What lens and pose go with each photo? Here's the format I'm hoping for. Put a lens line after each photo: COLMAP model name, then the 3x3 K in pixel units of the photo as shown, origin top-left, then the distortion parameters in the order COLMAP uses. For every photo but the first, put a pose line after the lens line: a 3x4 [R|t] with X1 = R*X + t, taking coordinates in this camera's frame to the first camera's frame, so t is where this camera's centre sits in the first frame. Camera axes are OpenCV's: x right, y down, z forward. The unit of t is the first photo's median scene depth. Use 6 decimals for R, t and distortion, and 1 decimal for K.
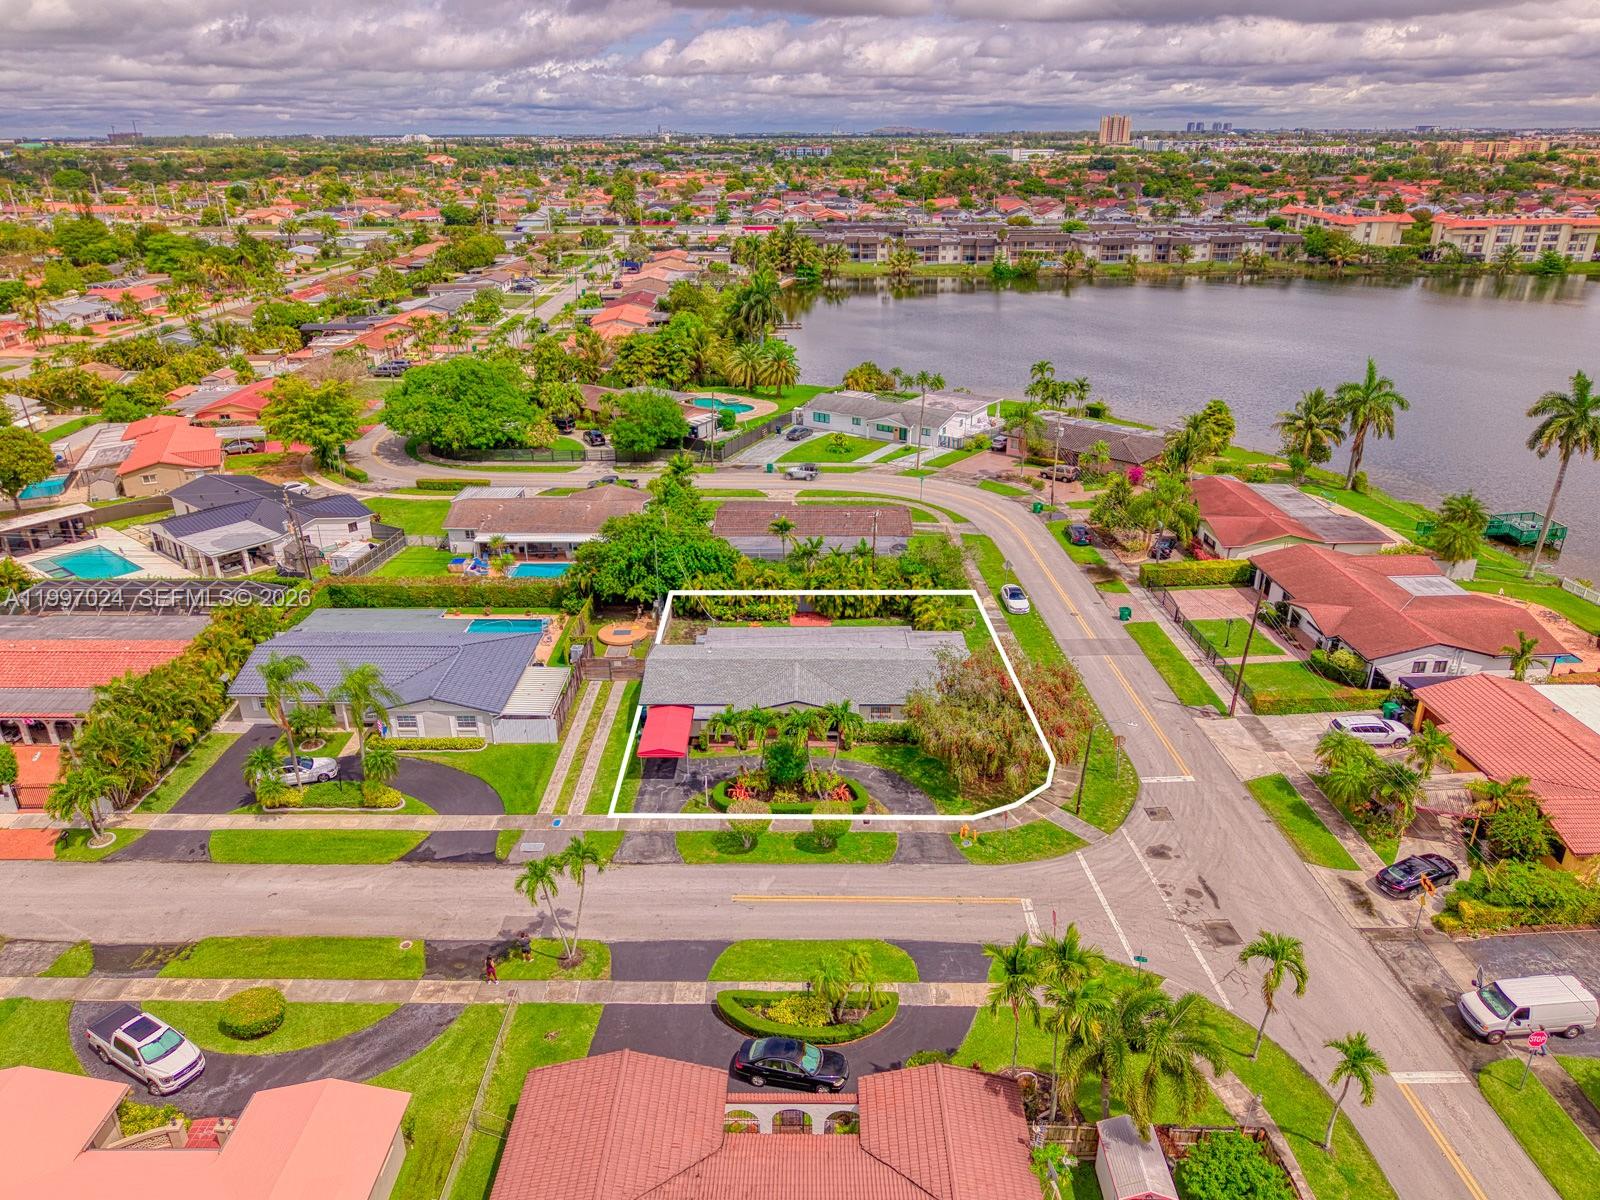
lens RADIAL K [[1099.8, 0, 795.7], [0, 1099.8, 579.8], [0, 0, 1]] dist [0.025380, -0.026177]
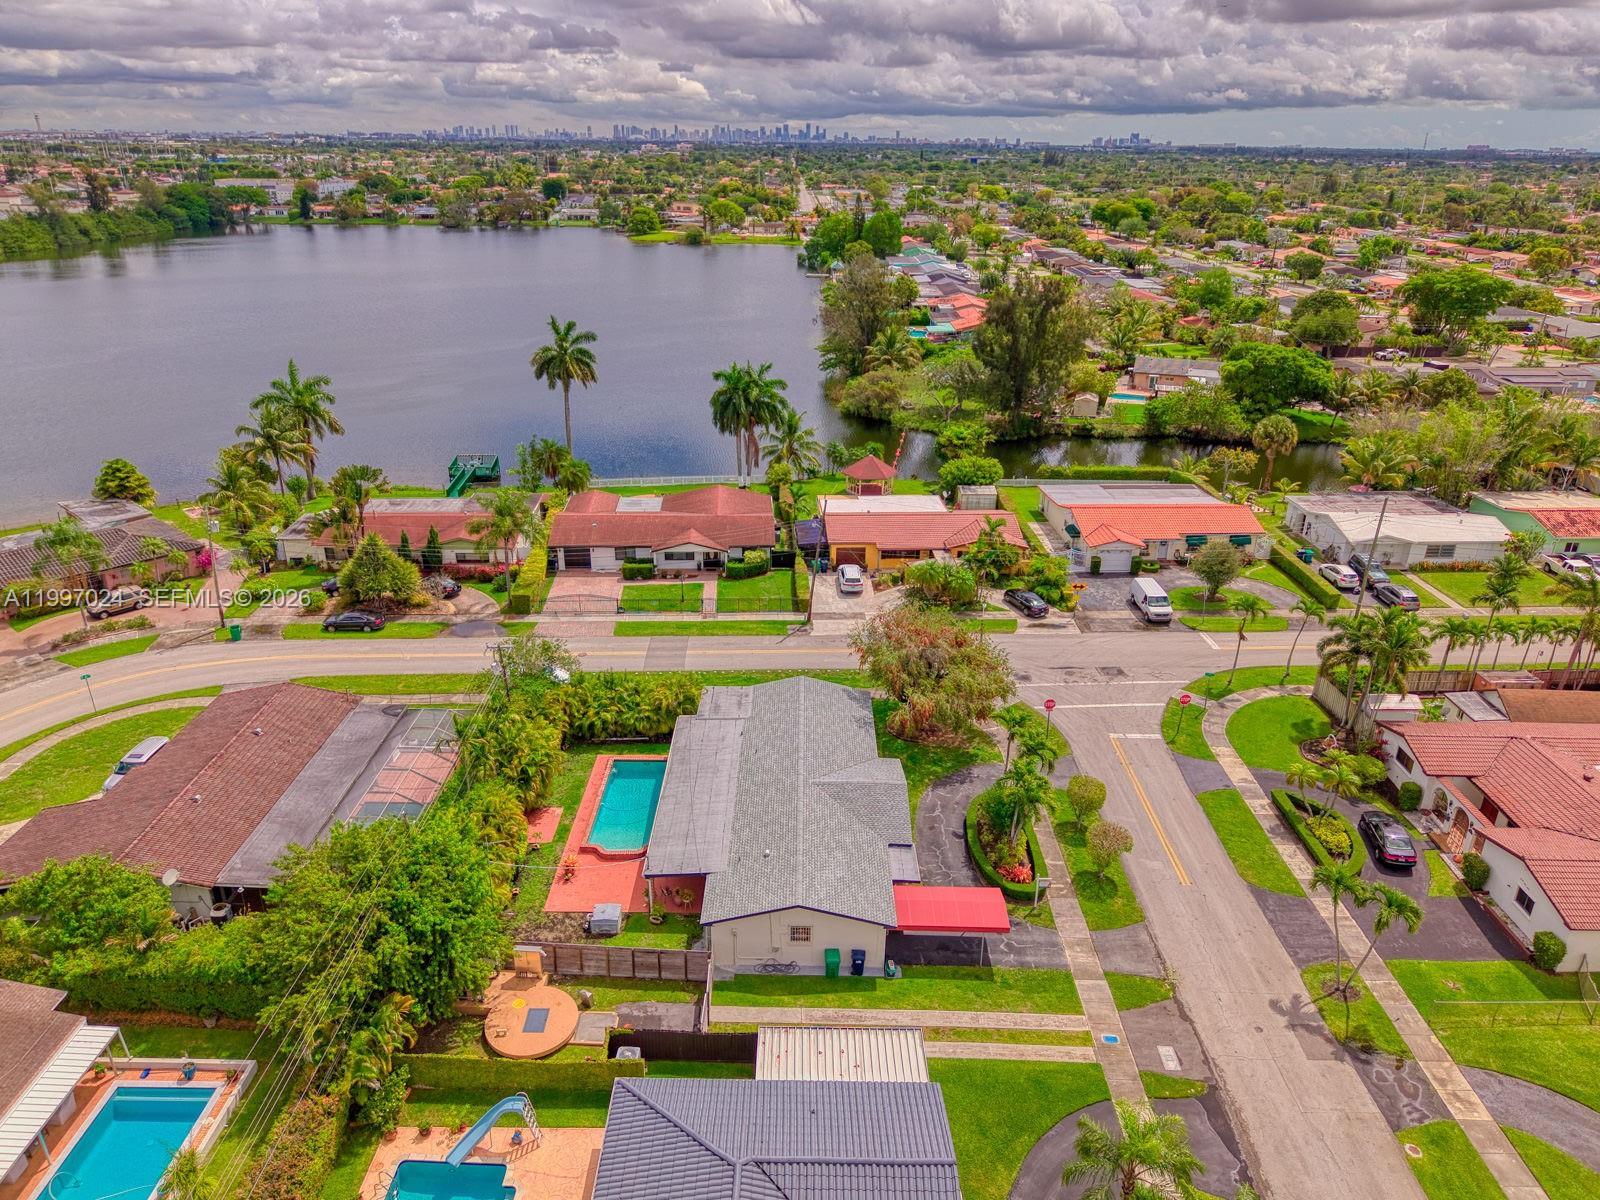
lens RADIAL K [[1072.5, 0, 794.5], [0, 1072.5, 602.1], [0, 0, 1]] dist [0.016741, -0.015657]
pose [[-0.001229, -0.389034, 0.921223, -0.755458], [0.365650, 0.857256, 0.362509, -0.364818], [-0.930752, 0.337291, 0.141197, 0.980735]]
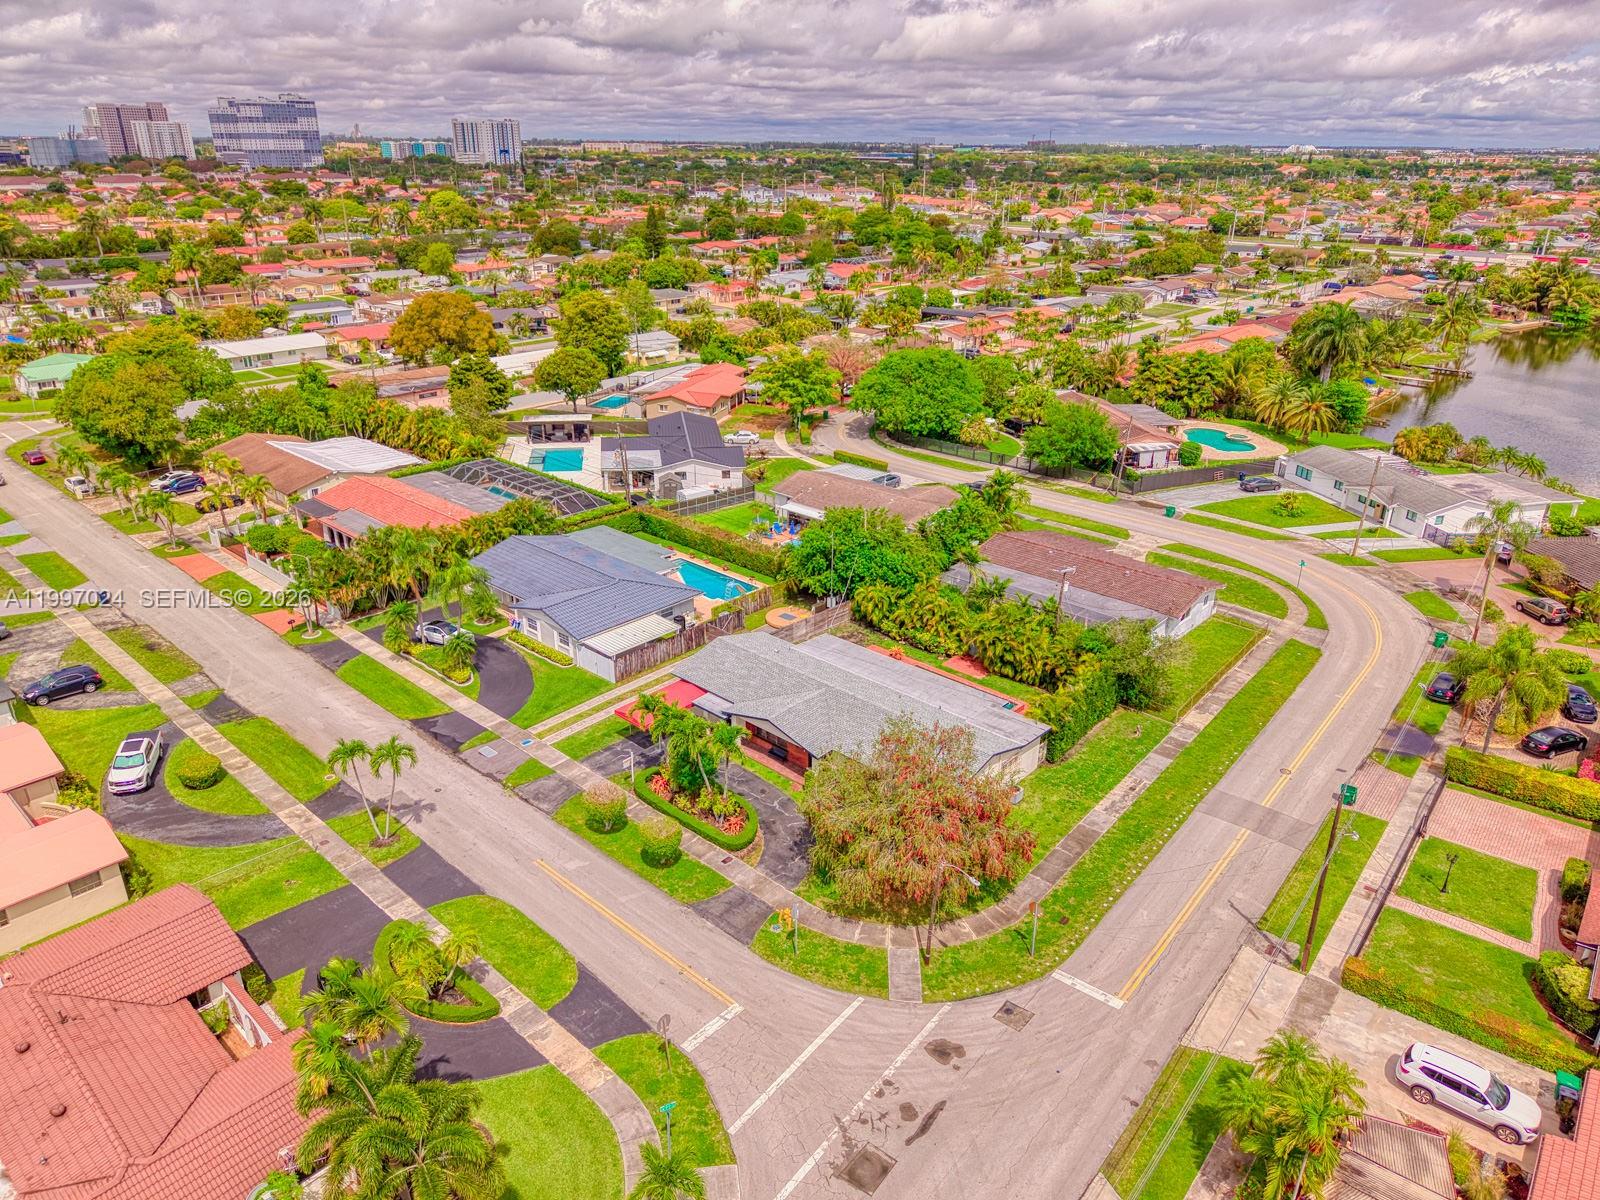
lens RADIAL K [[1072.5, 0, 794.5], [0, 1072.5, 602.1], [0, 0, 1]] dist [0.016741, -0.015657]
pose [[0.745475, 0.273554, -0.607813, 0.582144], [-0.262283, 0.958724, 0.109798, -0.098436], [0.612760, 0.077567, 0.786453, 0.309126]]
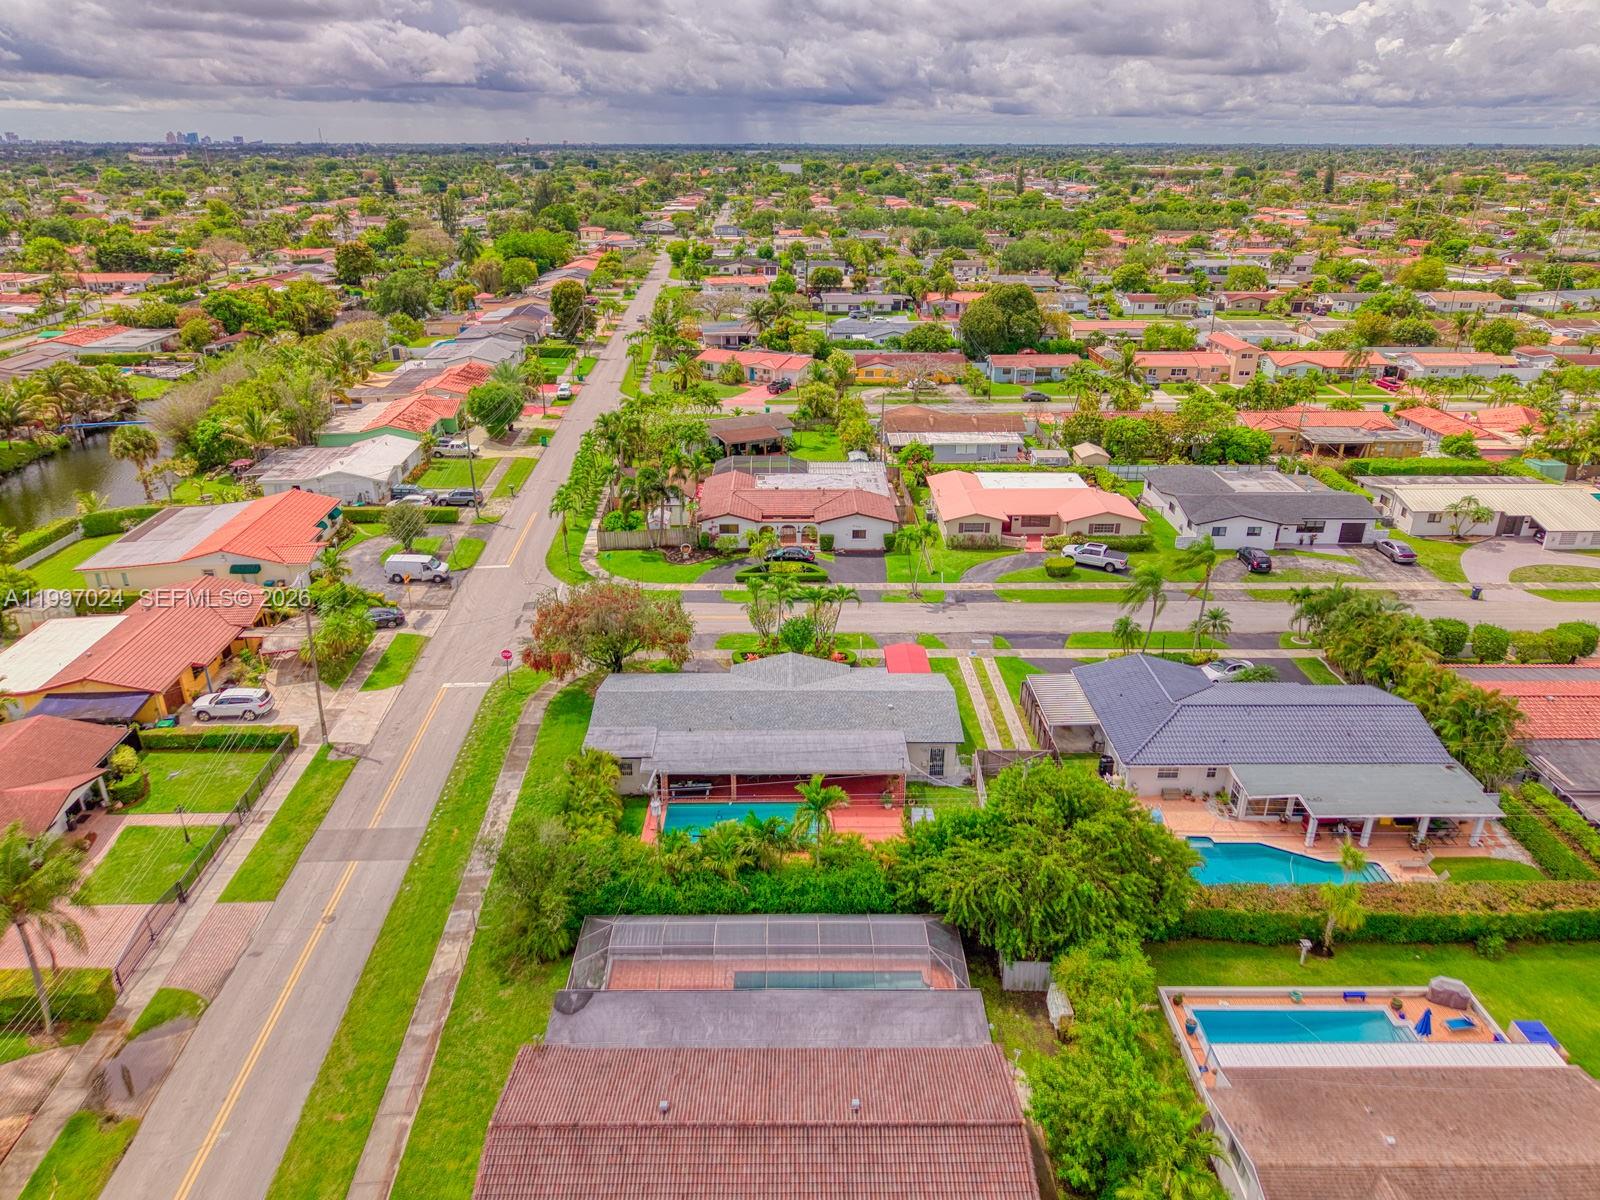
lens RADIAL K [[1063.9, 0, 797.7], [0, 1063.9, 620.9], [0, 0, 1]] dist [0.026514, -0.024093]
pose [[-0.999774, 0.013396, -0.016531, 0.010219], [-0.002654, 0.692358, 0.721549, -0.697848], [0.021112, 0.721429, -0.692166, 1.806589]]
